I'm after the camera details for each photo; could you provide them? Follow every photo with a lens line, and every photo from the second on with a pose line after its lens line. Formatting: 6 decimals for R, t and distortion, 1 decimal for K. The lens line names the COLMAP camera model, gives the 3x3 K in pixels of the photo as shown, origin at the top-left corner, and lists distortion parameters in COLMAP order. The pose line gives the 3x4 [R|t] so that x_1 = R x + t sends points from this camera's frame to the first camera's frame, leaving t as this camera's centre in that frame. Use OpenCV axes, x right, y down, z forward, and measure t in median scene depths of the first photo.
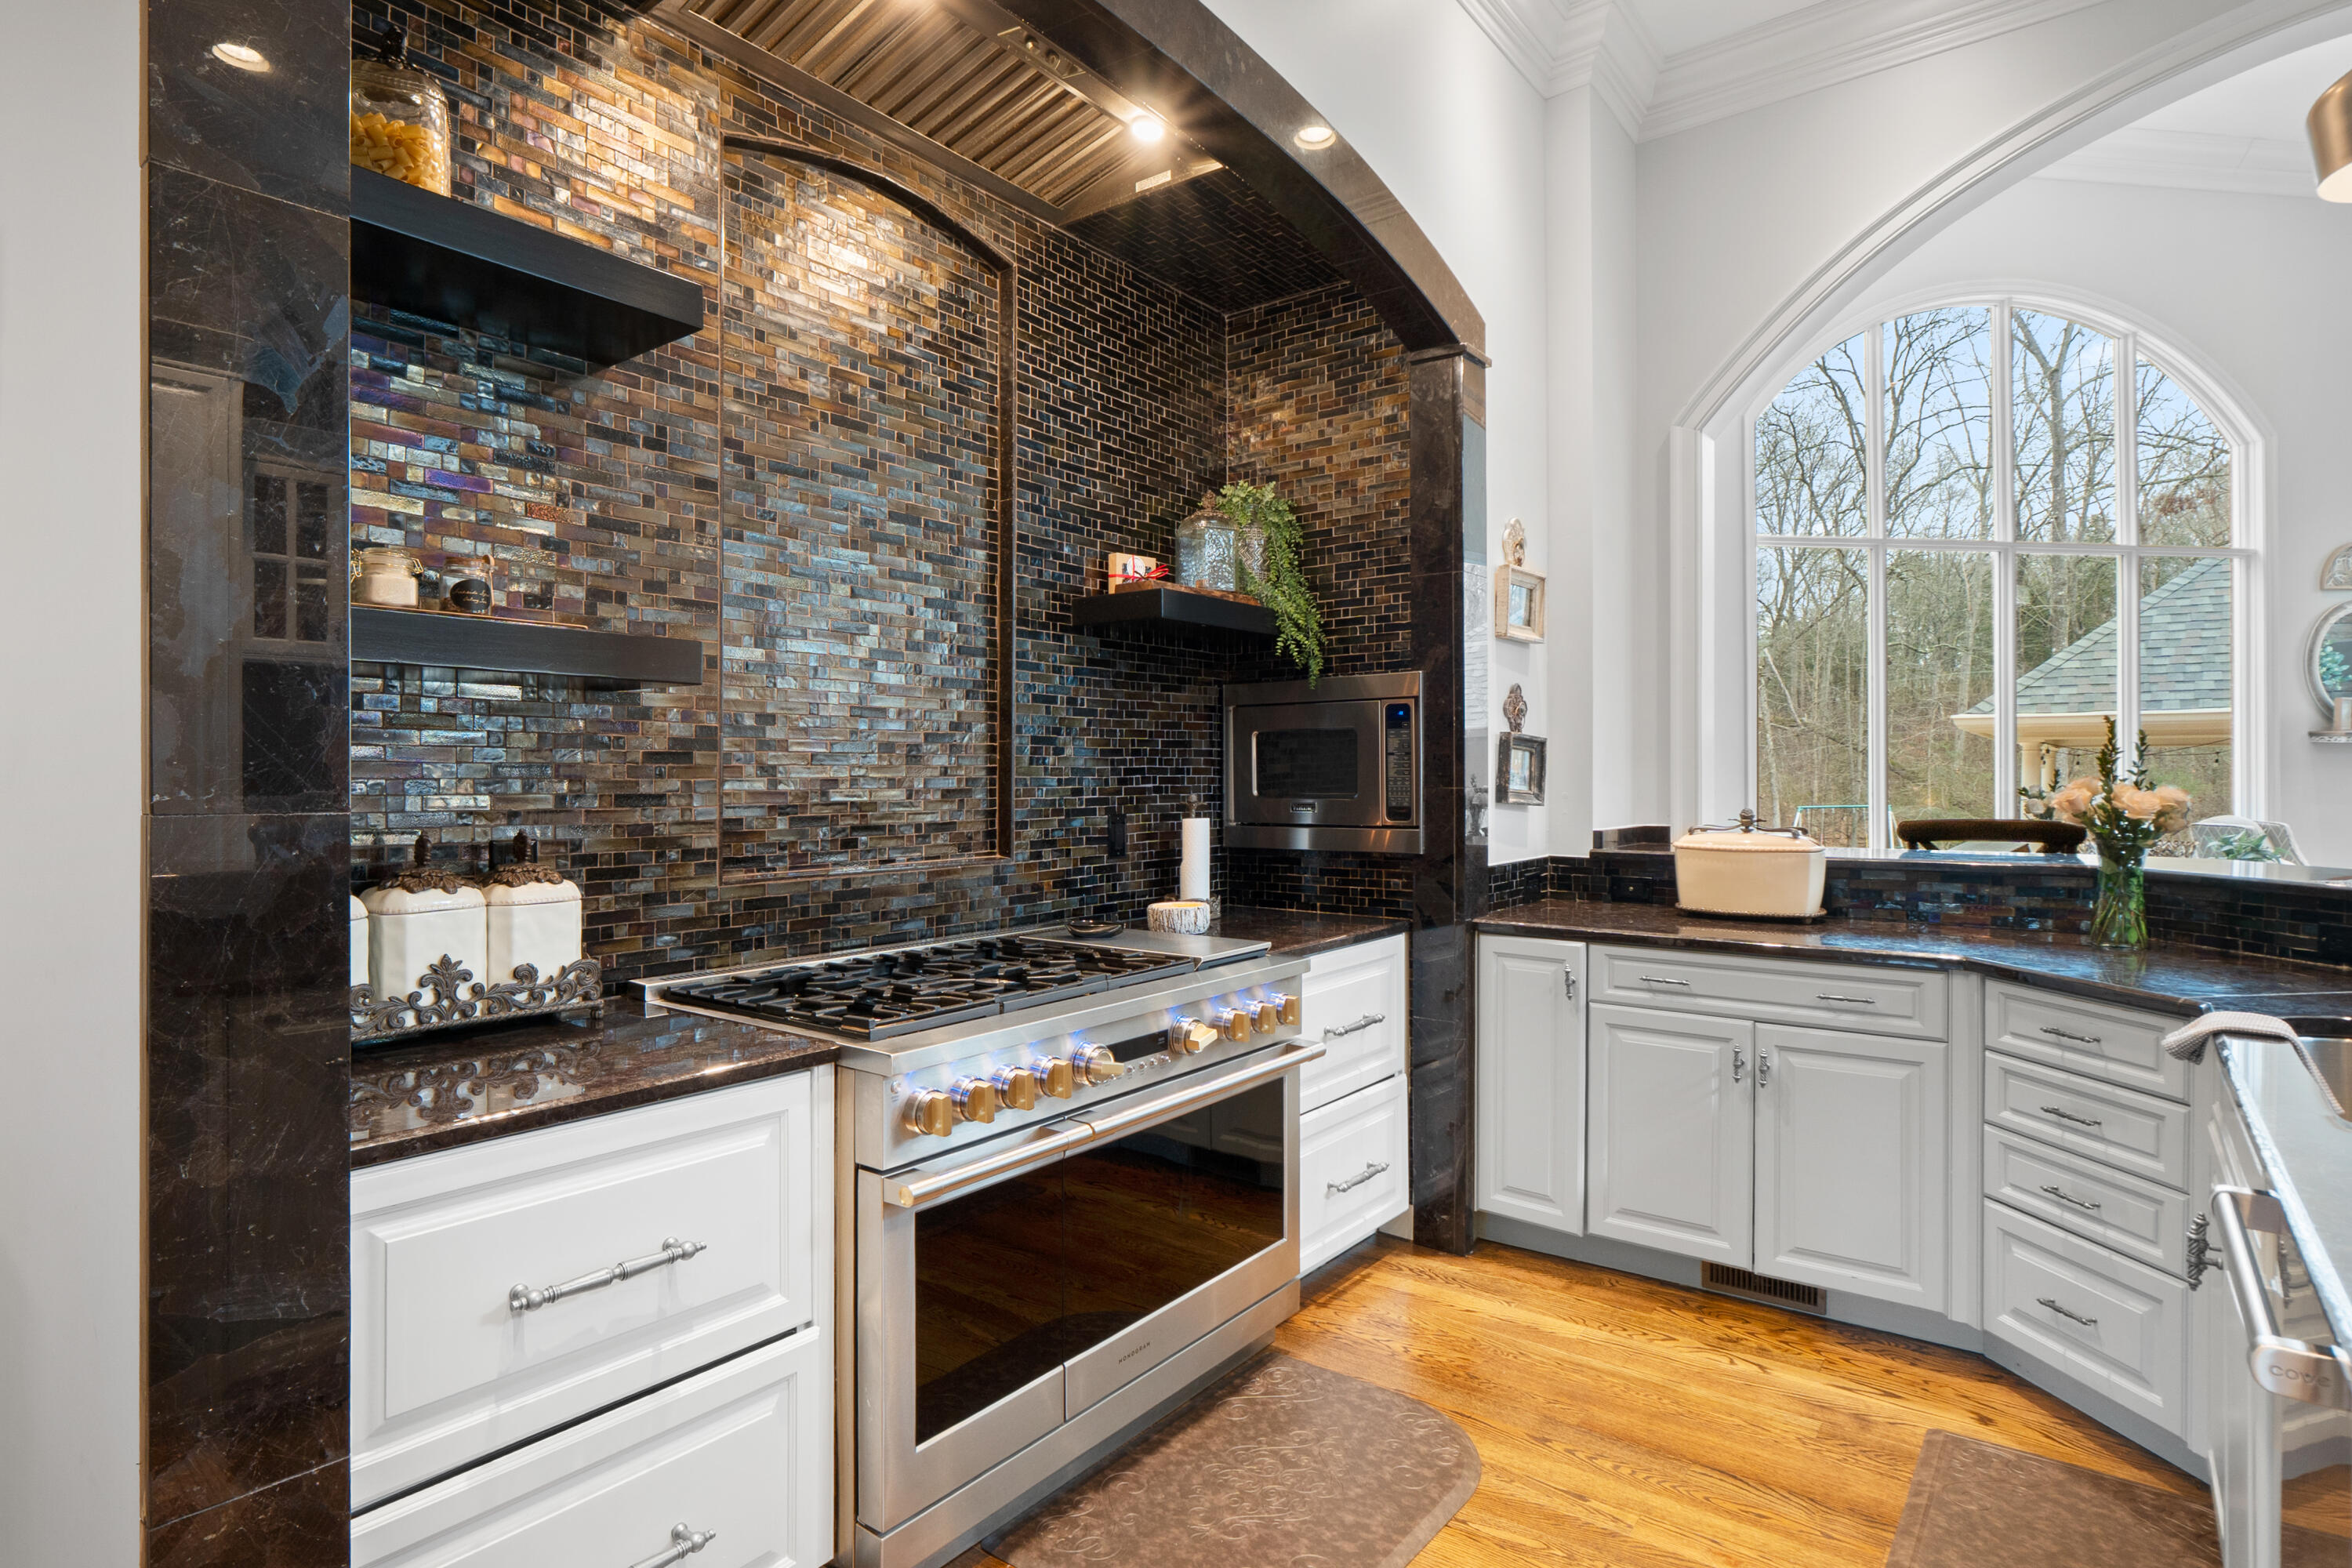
lens RADIAL K [[1253.2, 0, 1173.0], [0, 1253.2, 775.9], [0, 0, 1]] dist [-0.005616, -0.000514]
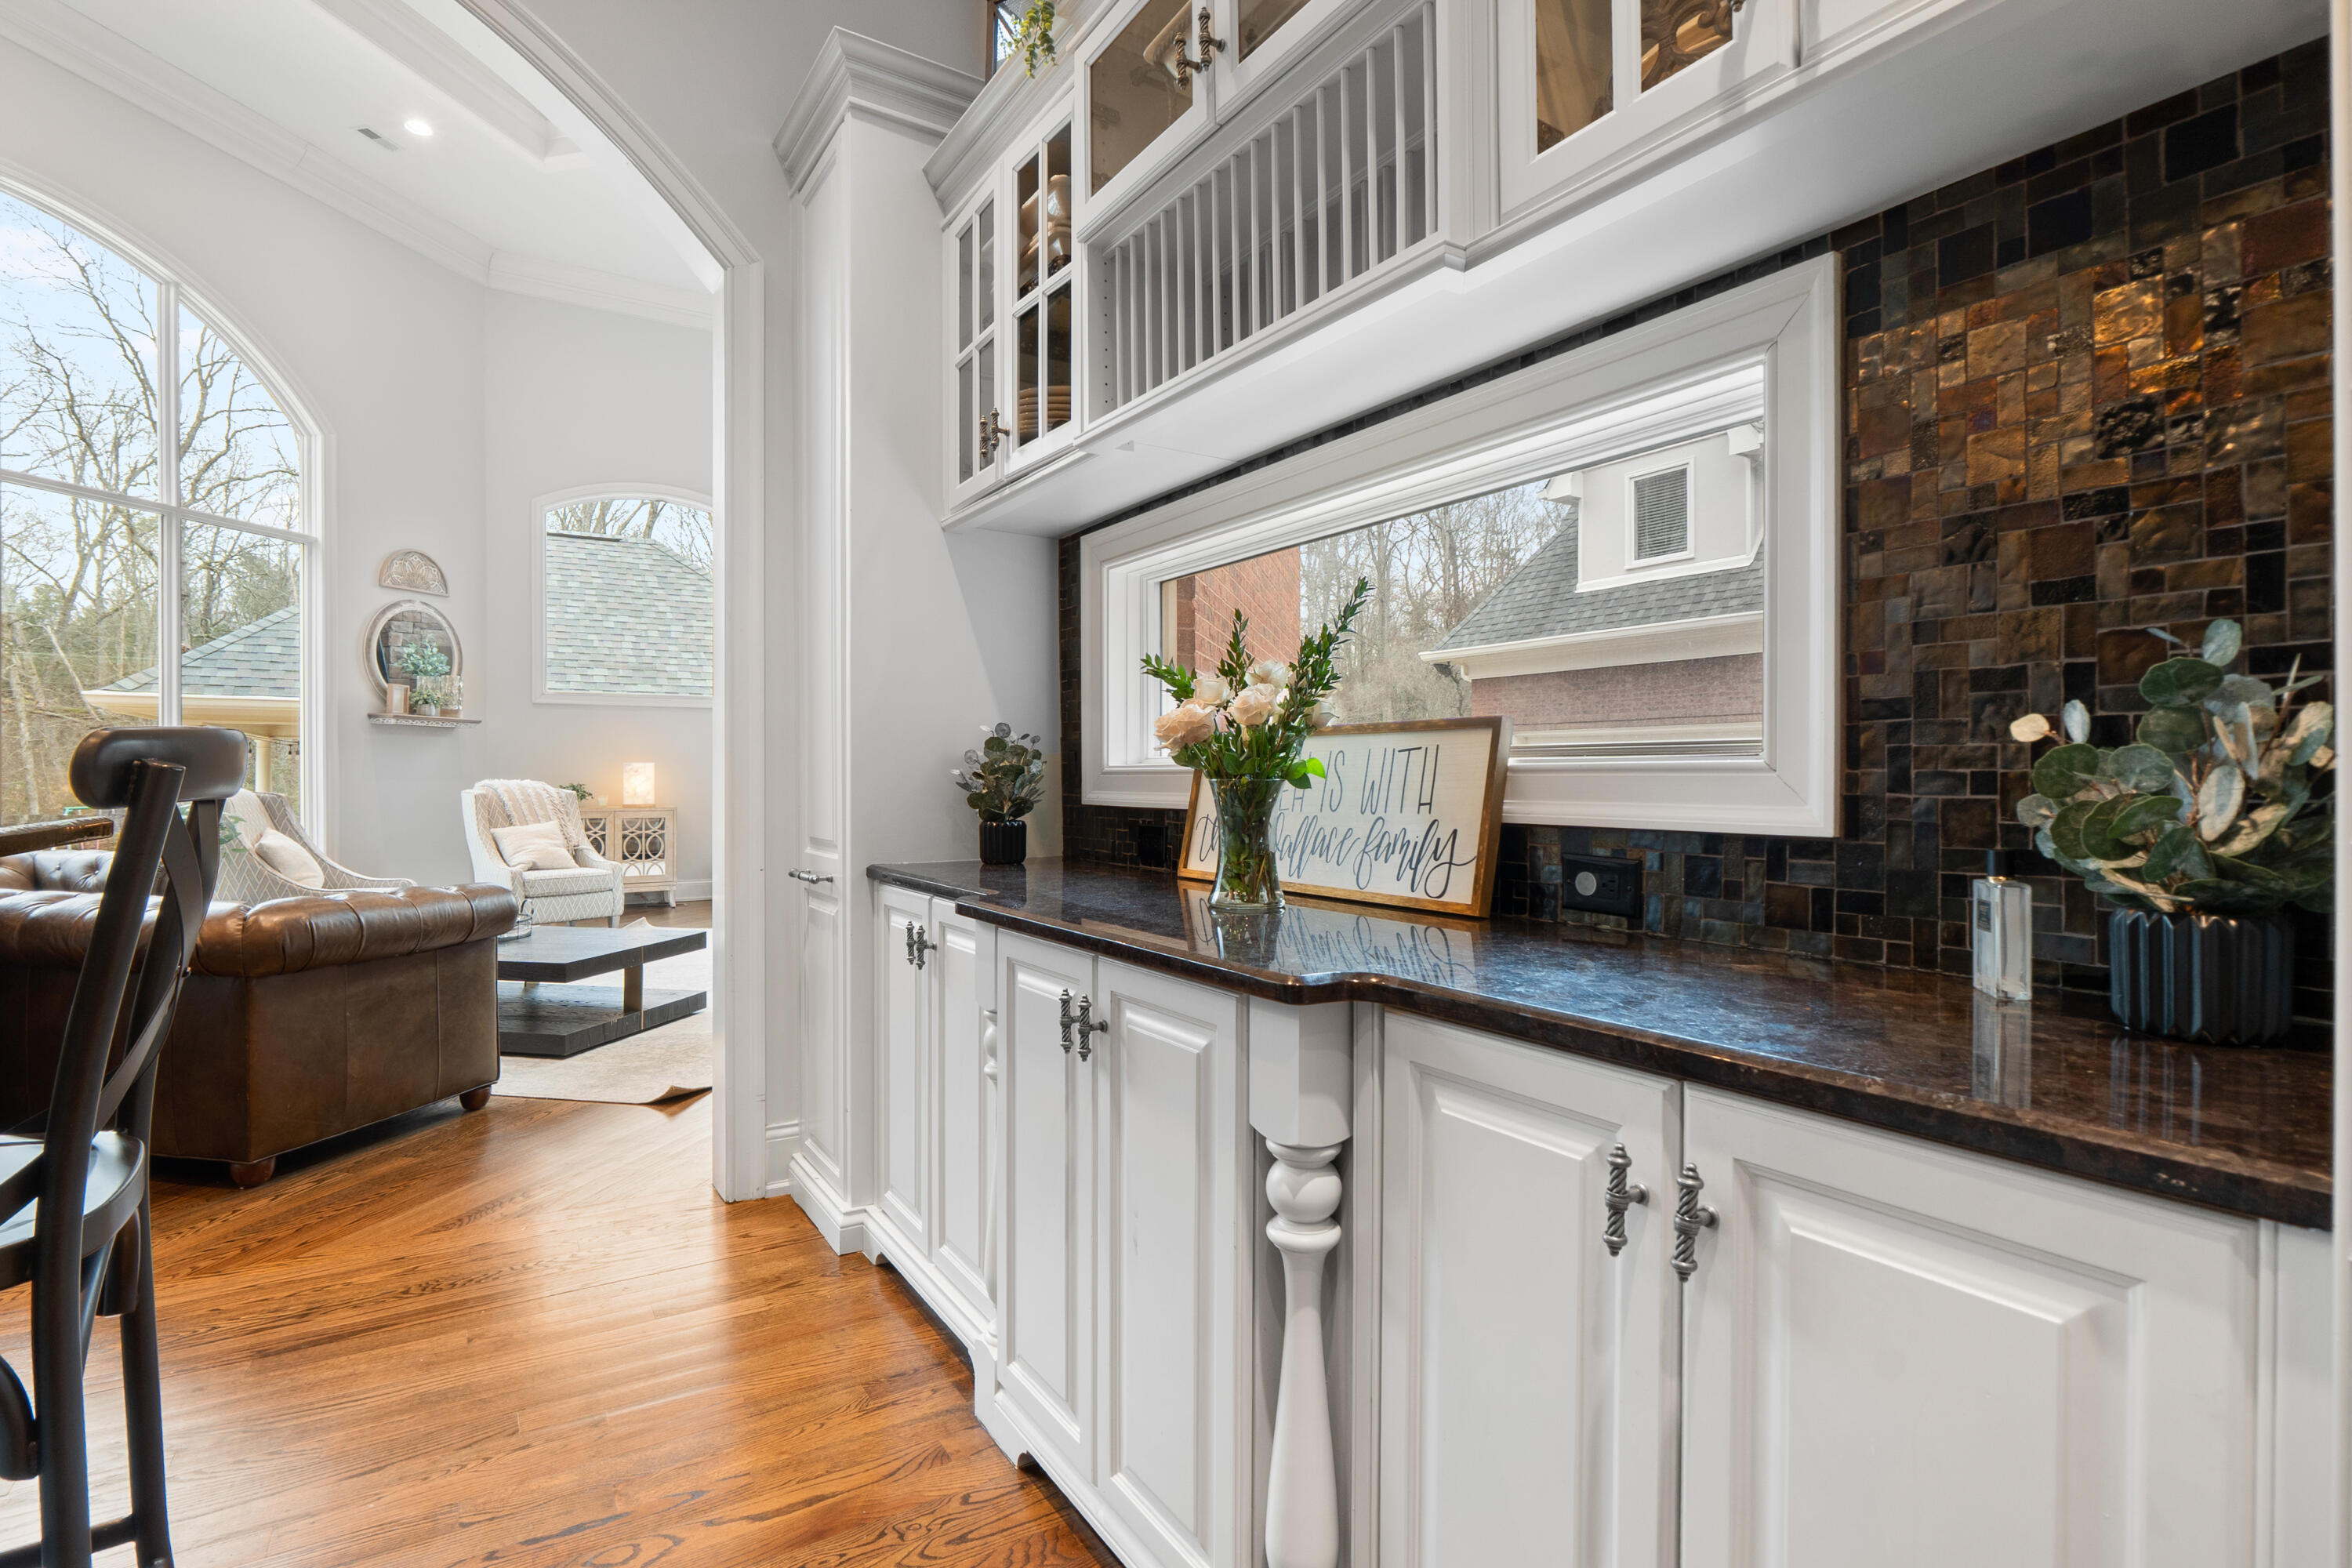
lens RADIAL K [[1120.0, 0, 1172.0], [0, 1120.0, 782.6], [0, 0, 1]] dist [-0.004208, -0.000004]
pose [[0.346769, -0.002986, 0.937946, 0.737731], [-0.002366, 0.999989, 0.004058, 0.061326], [-0.937948, -0.003626, 0.346758, -0.014071]]
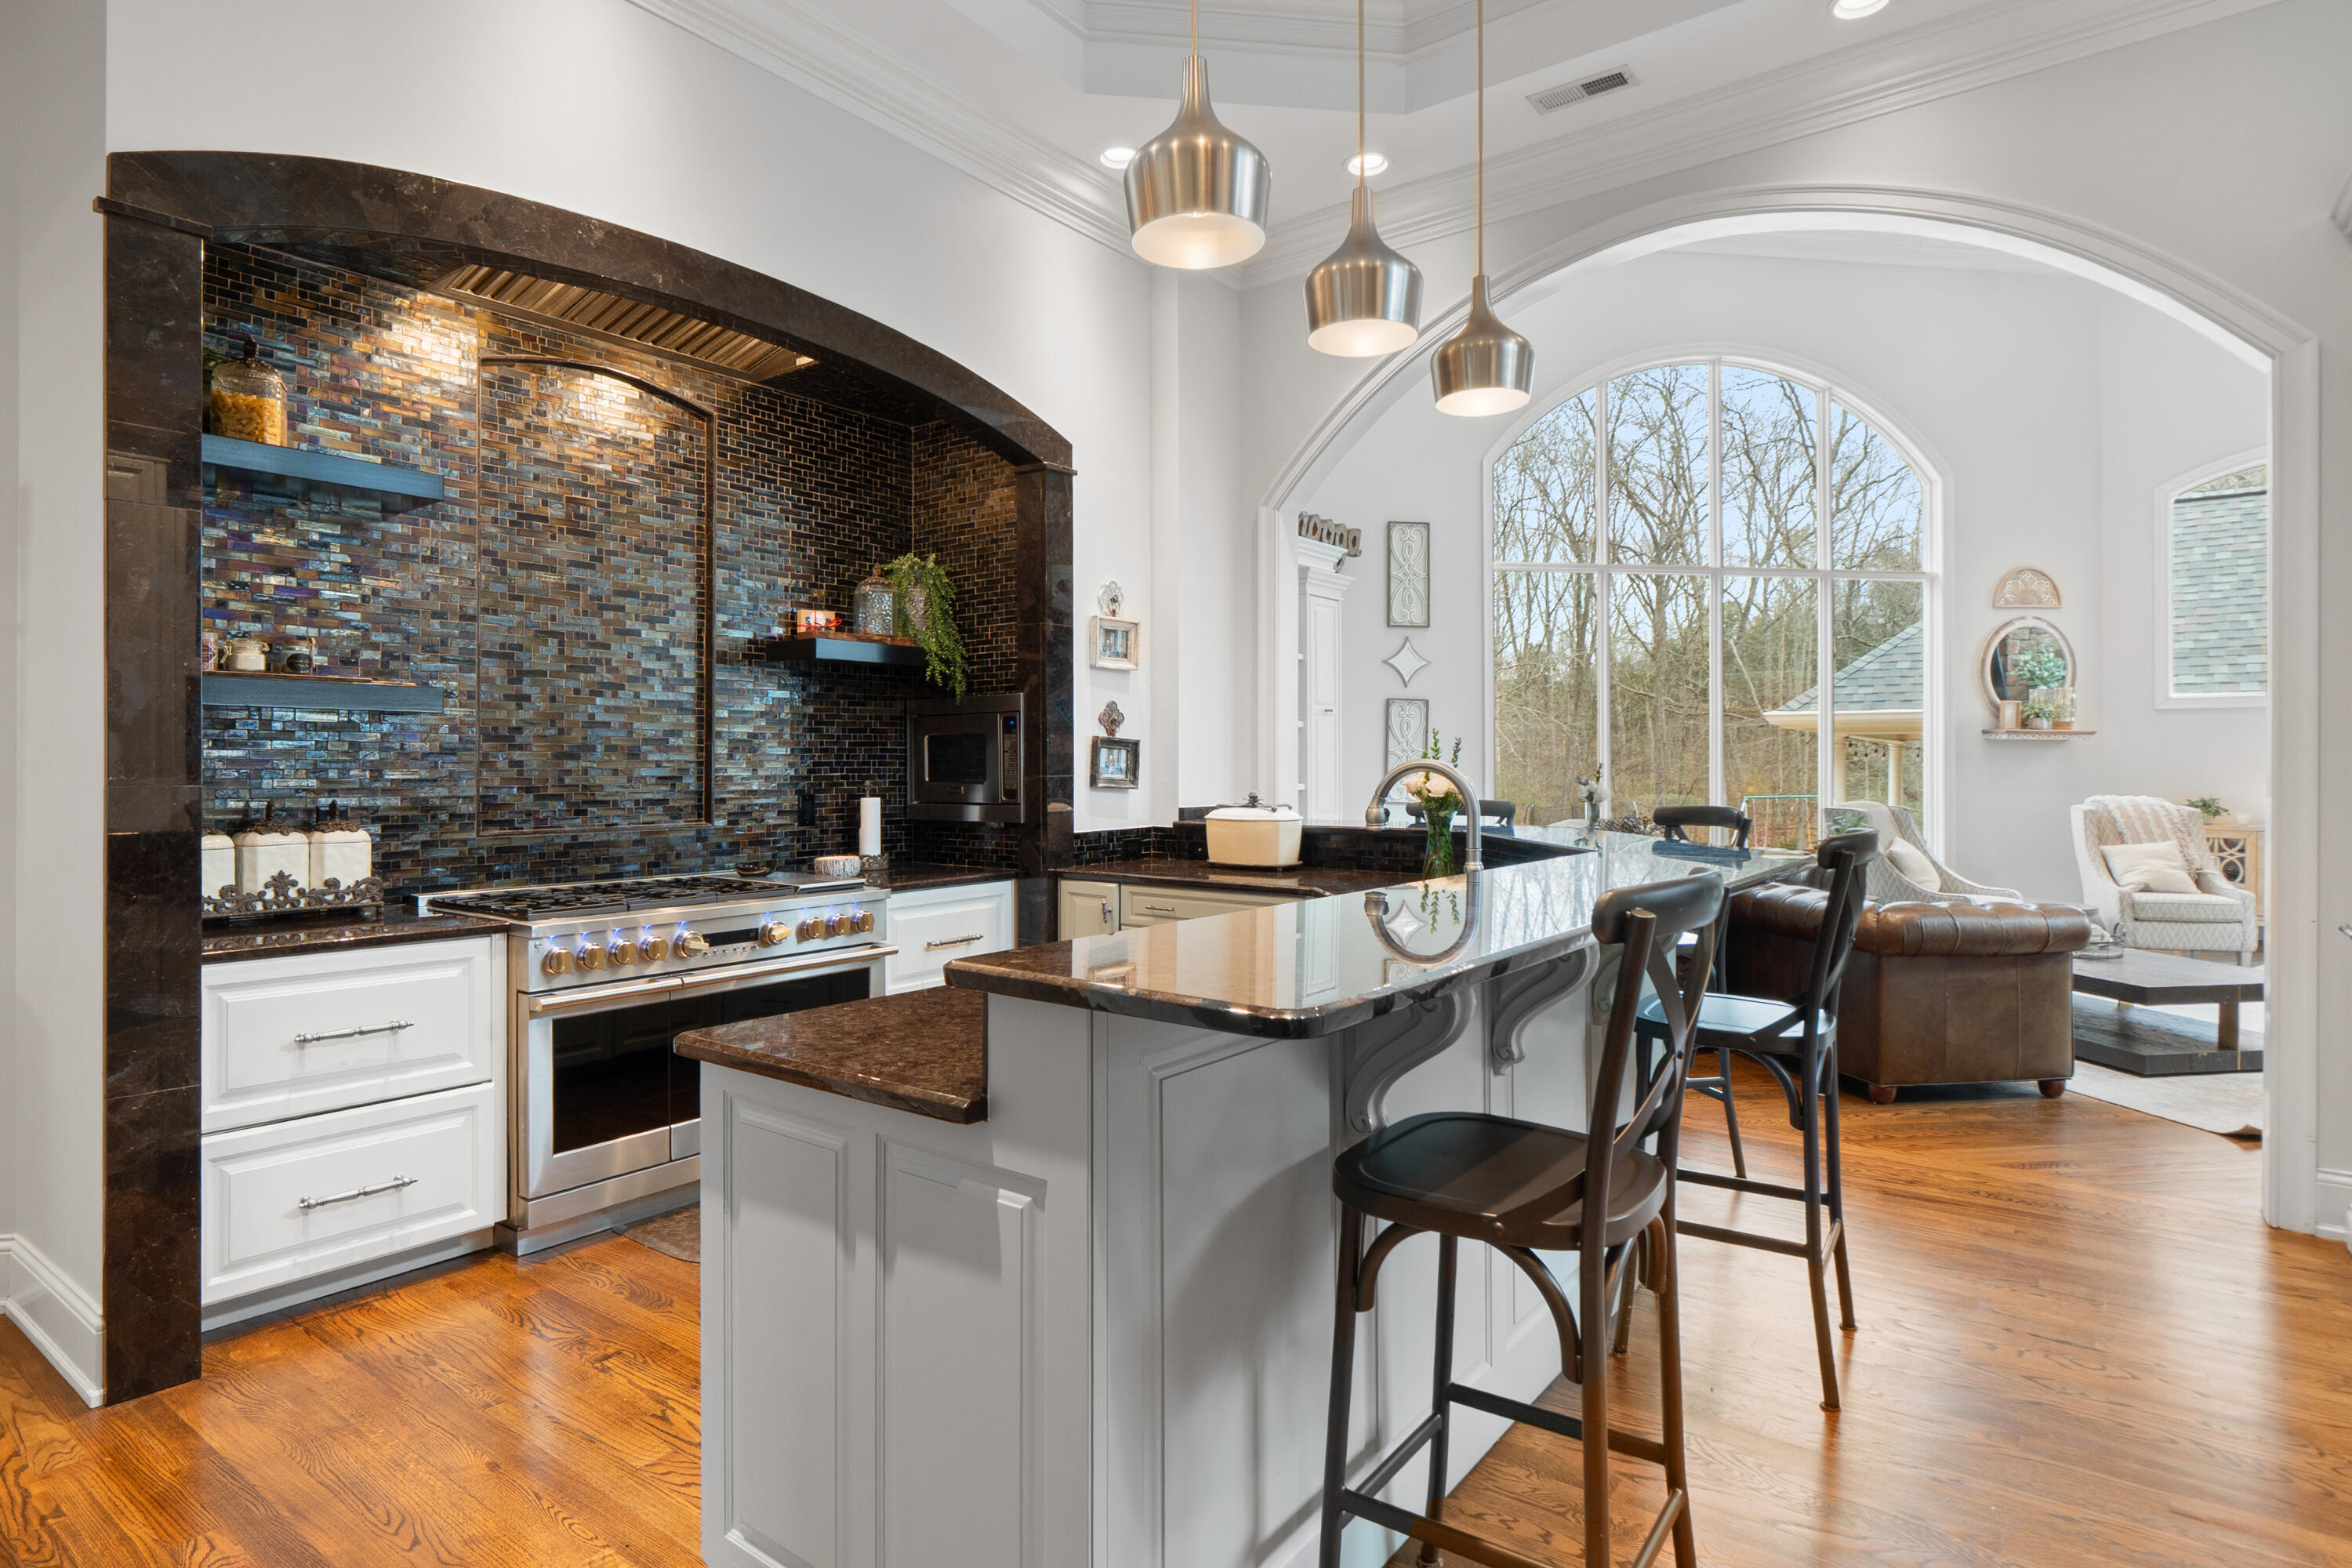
lens RADIAL K [[1258.8, 0, 1168.4], [0, 1258.8, 767.9], [0, 0, 1]] dist [-0.005499, -0.001877]
pose [[0.999963, 0.001911, 0.008445, 0.443455], [-0.001933, 0.999995, 0.002619, -0.004843], [-0.008440, -0.002635, 0.999961, -0.526259]]
